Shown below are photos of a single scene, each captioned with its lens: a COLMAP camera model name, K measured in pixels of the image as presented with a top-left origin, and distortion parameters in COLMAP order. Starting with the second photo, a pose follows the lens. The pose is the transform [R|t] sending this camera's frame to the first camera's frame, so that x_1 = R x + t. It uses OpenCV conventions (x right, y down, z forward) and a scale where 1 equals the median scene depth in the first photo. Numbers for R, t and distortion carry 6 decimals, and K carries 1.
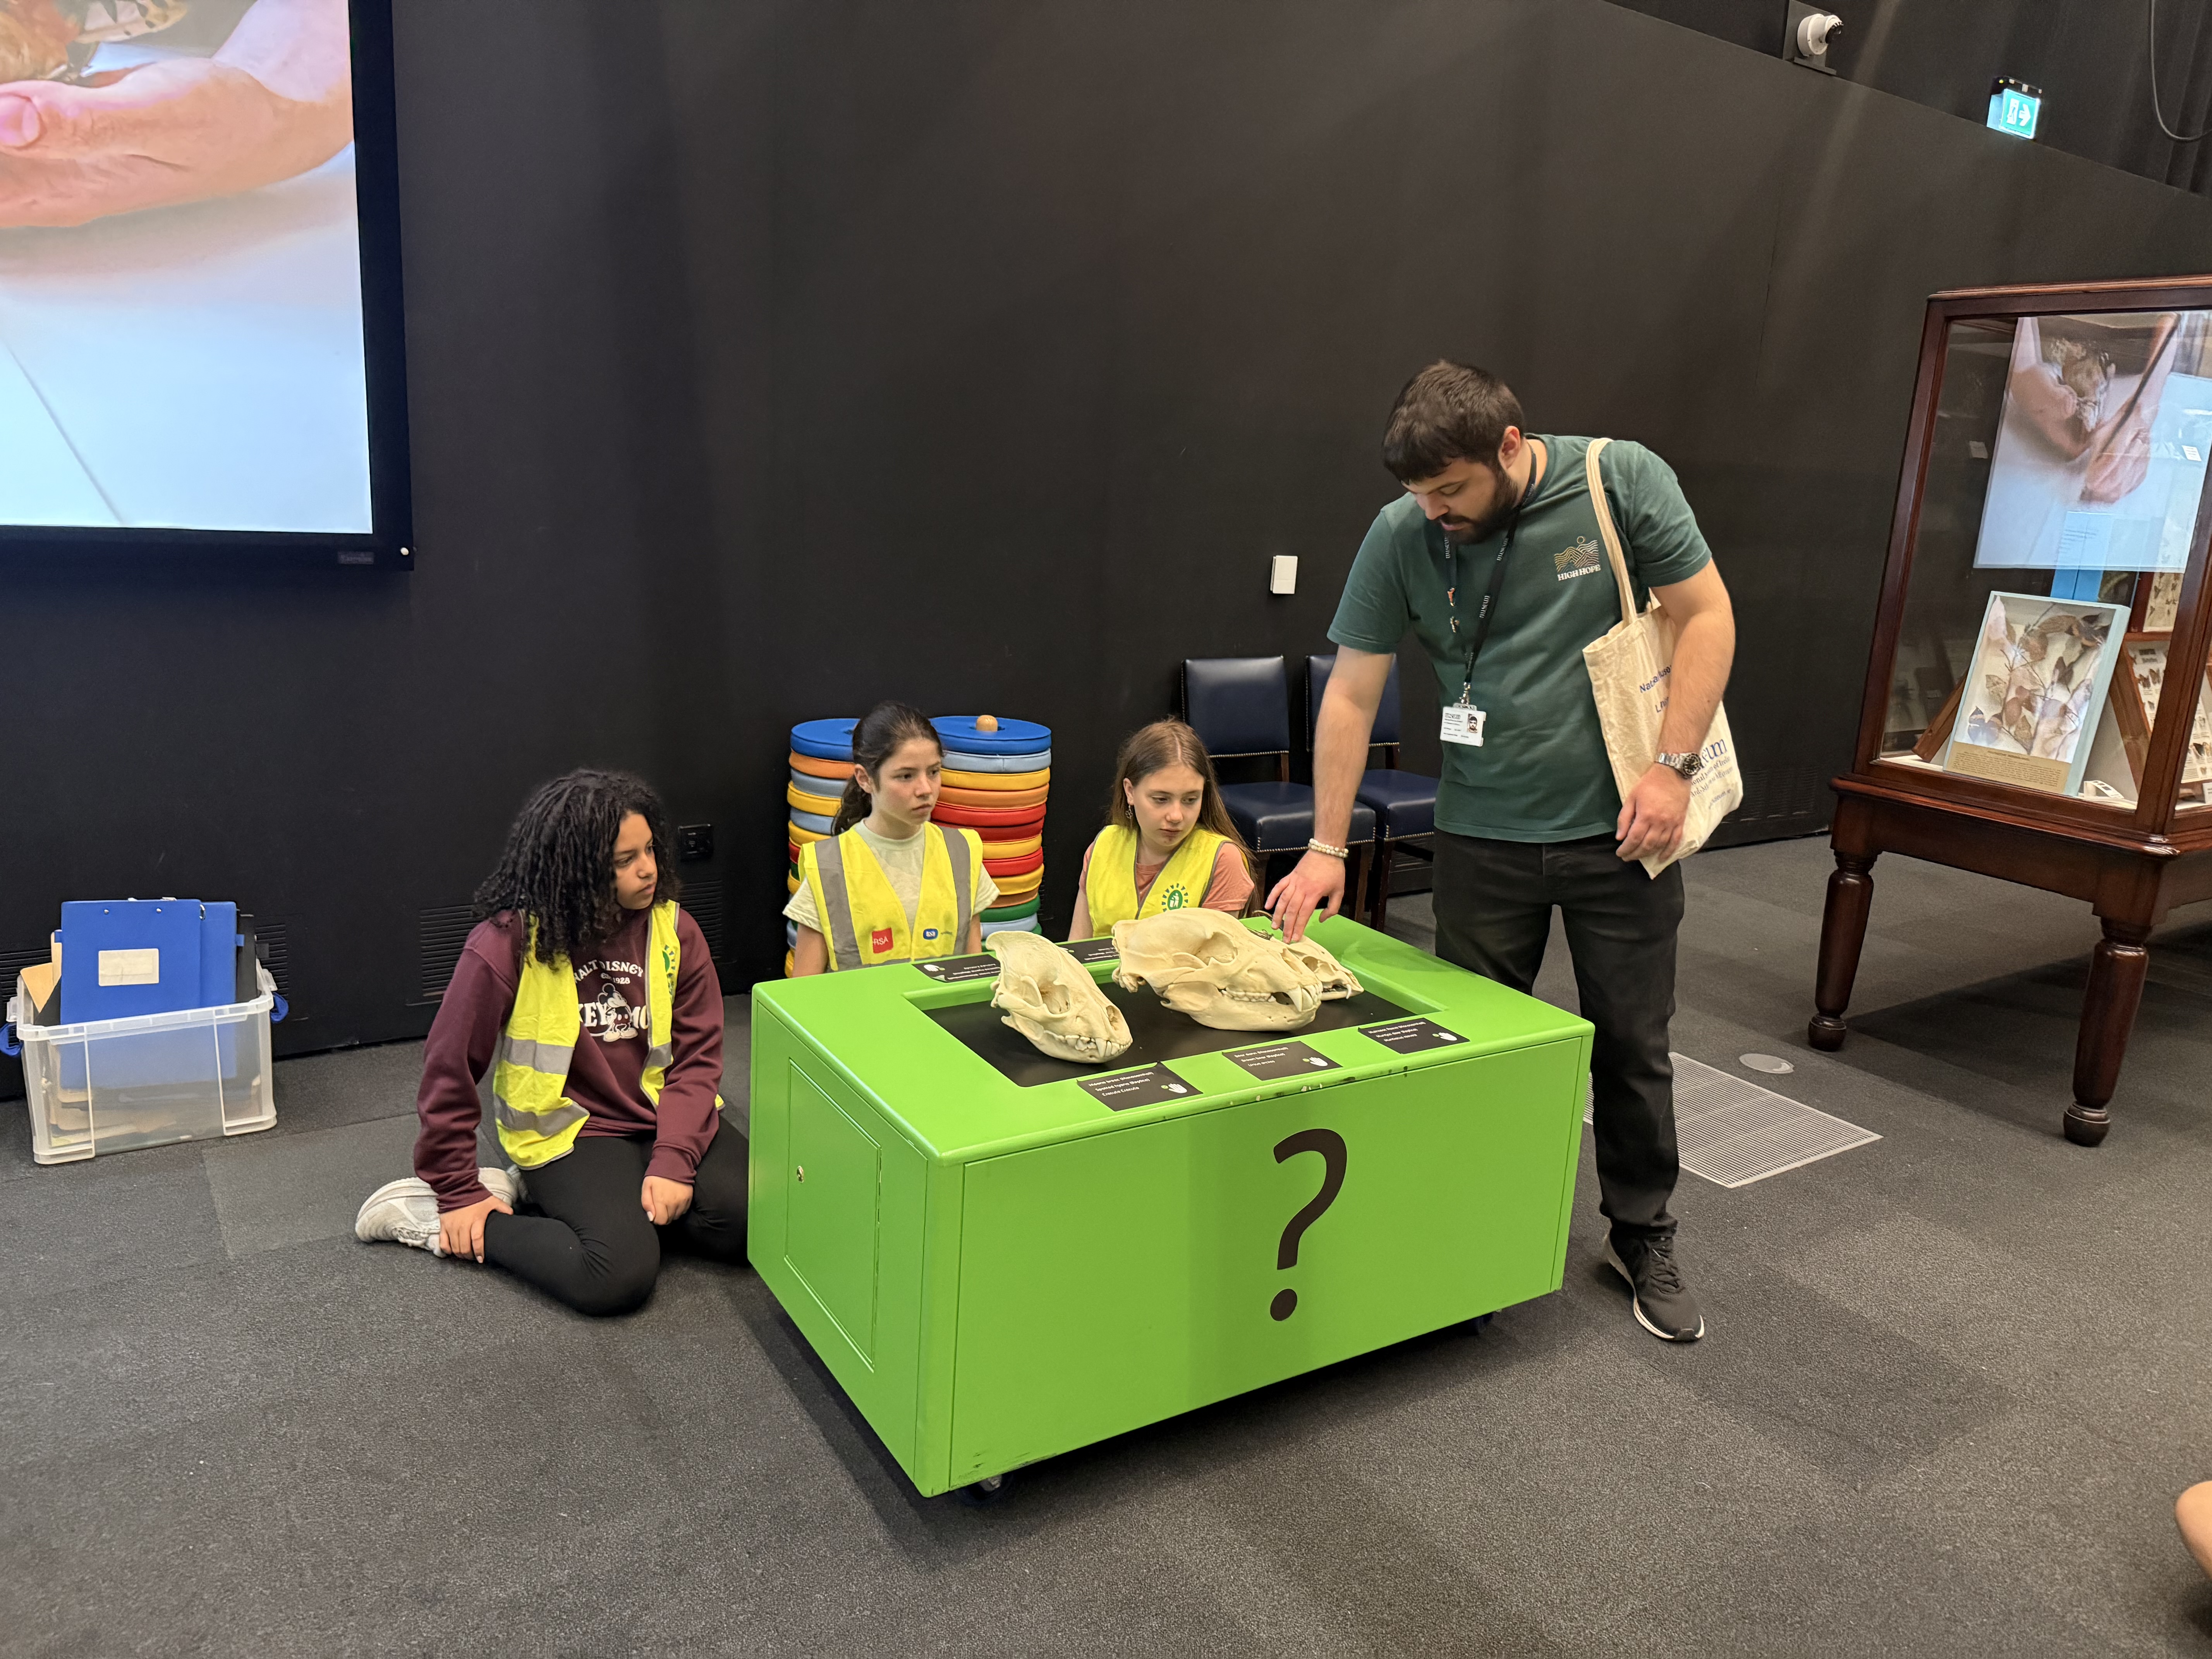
lens RADIAL K [[1544.8, 0, 1106.0], [0, 1544.8, 829.5], [0, 0, 1]] dist [0.201959, -0.338778]
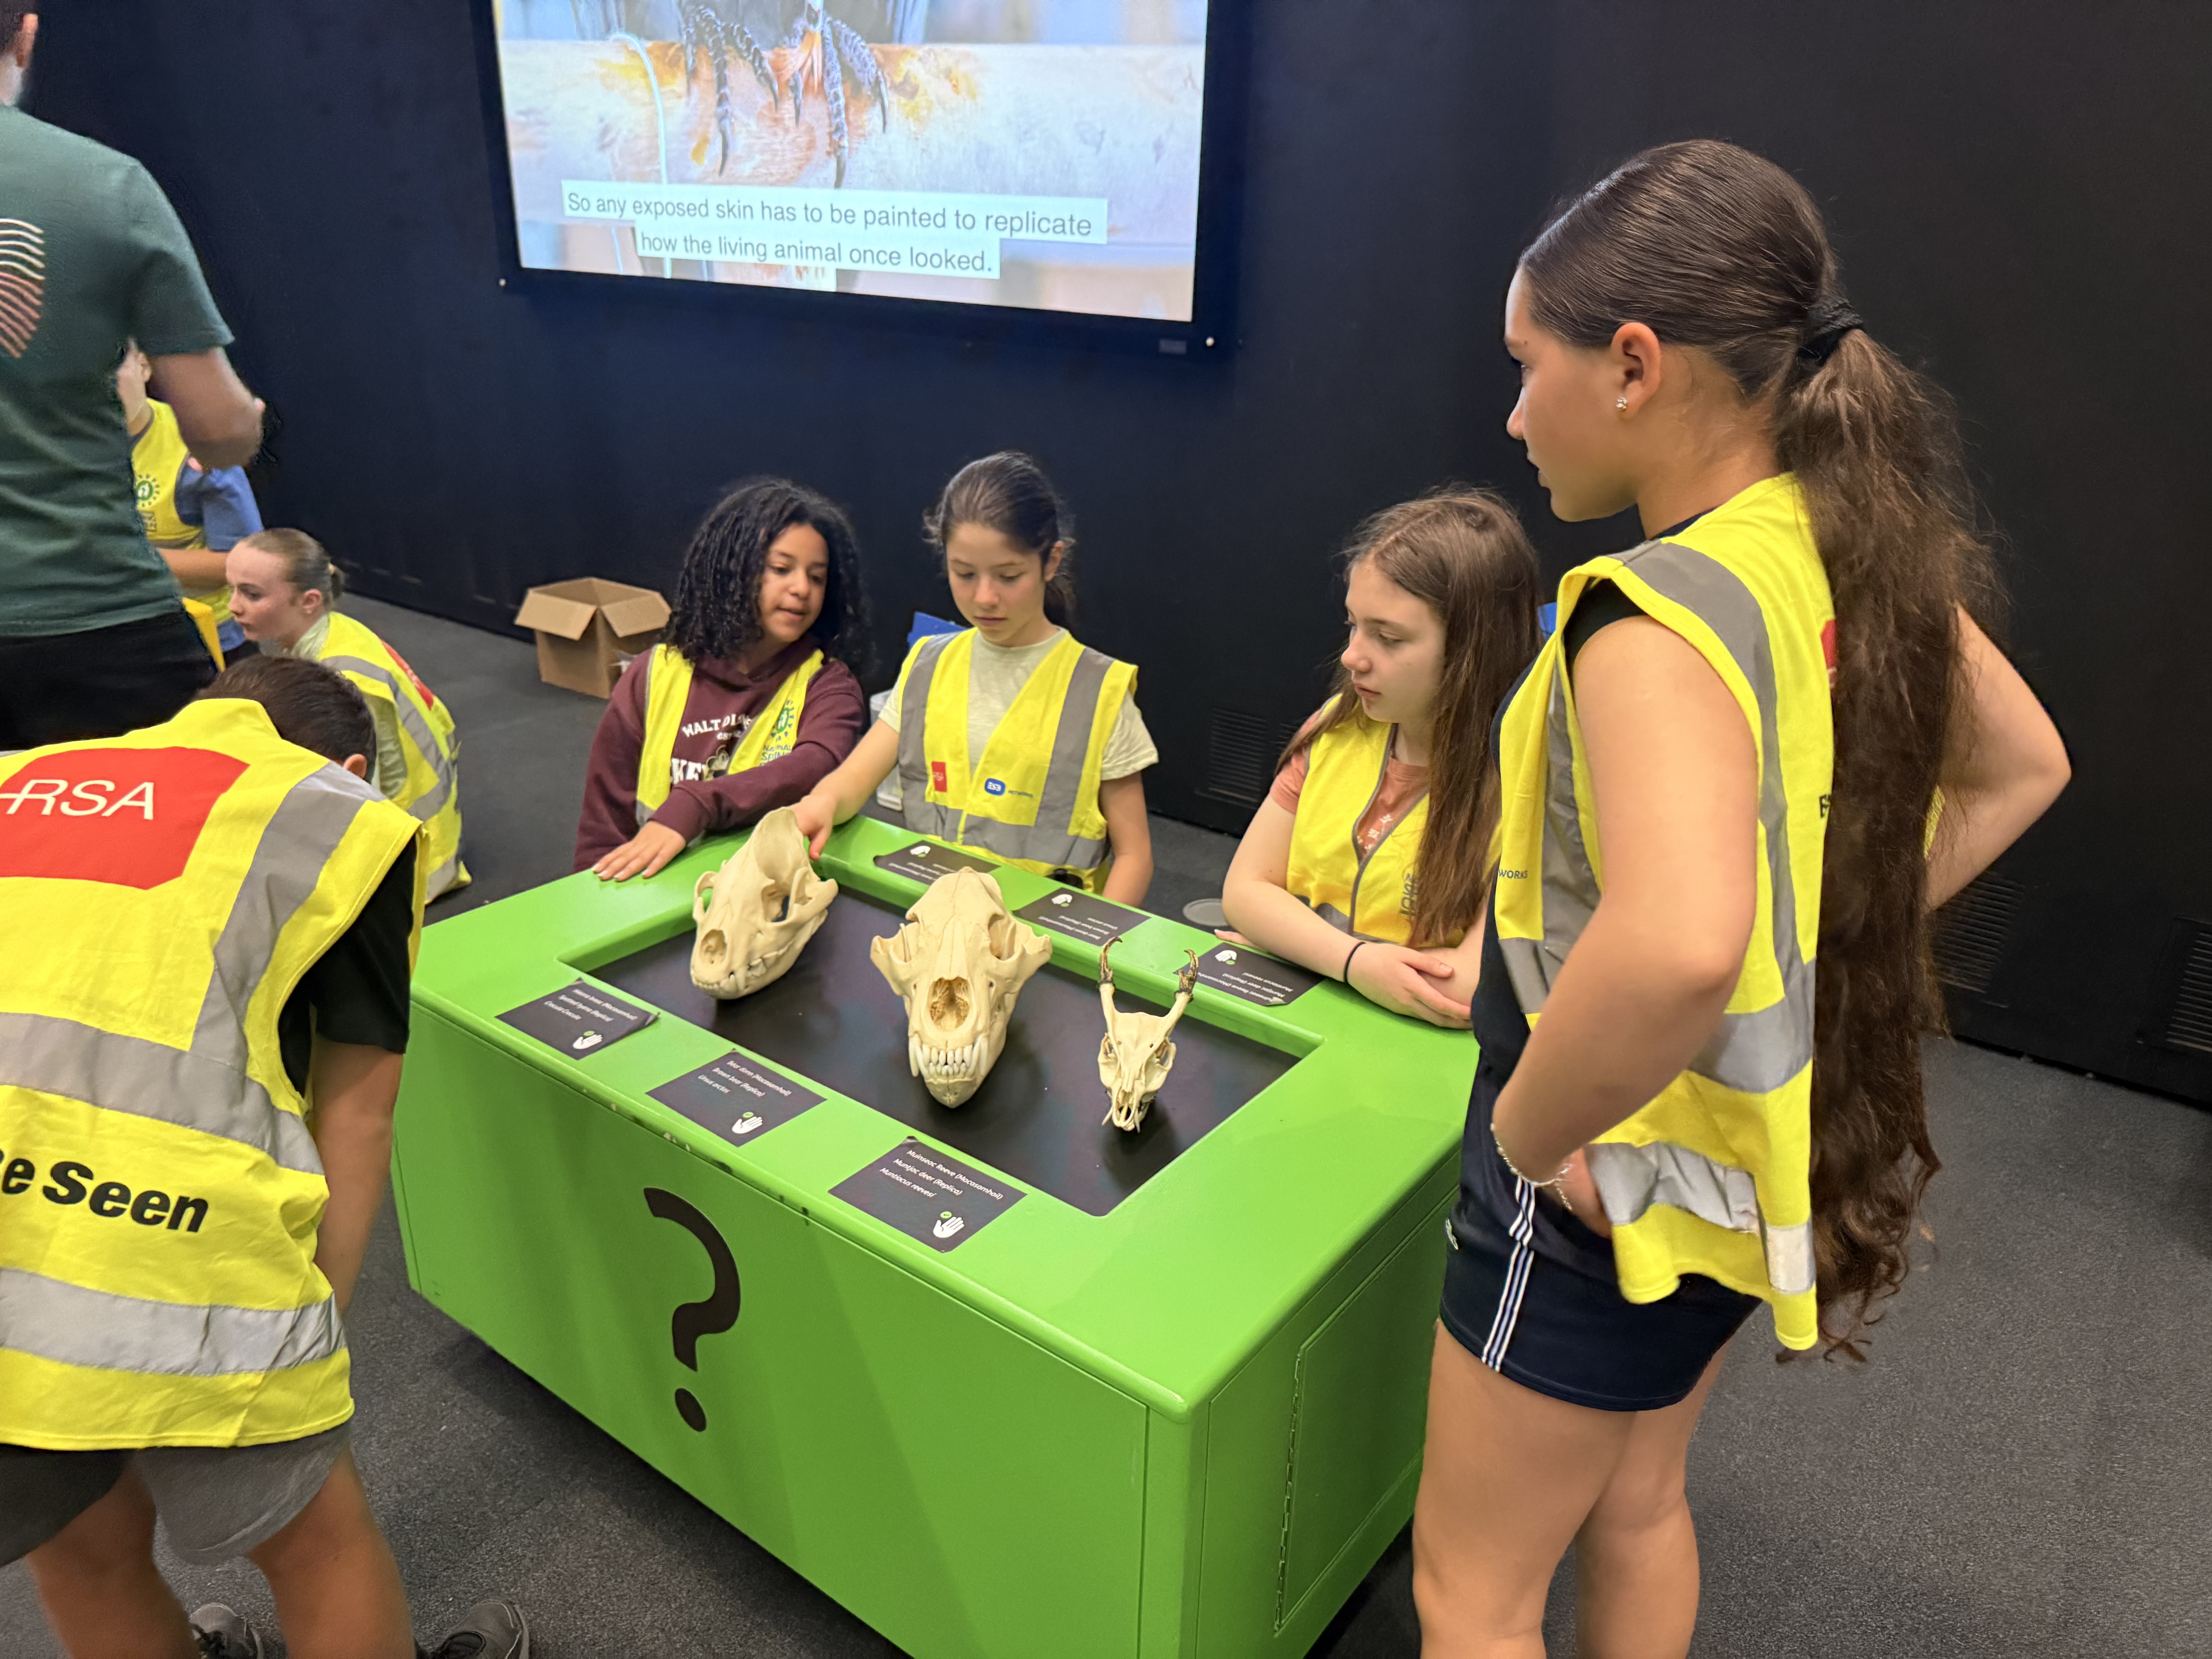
lens RADIAL K [[1544.8, 0, 1106.0], [0, 1544.8, 829.5], [0, 0, 1]] dist [0.201959, -0.338778]
pose [[0.355983, 0.311690, -0.880980, 0.716222], [-0.225726, 0.943501, 0.242599, -0.159899], [0.906821, 0.112499, 0.406227, 0.830253]]
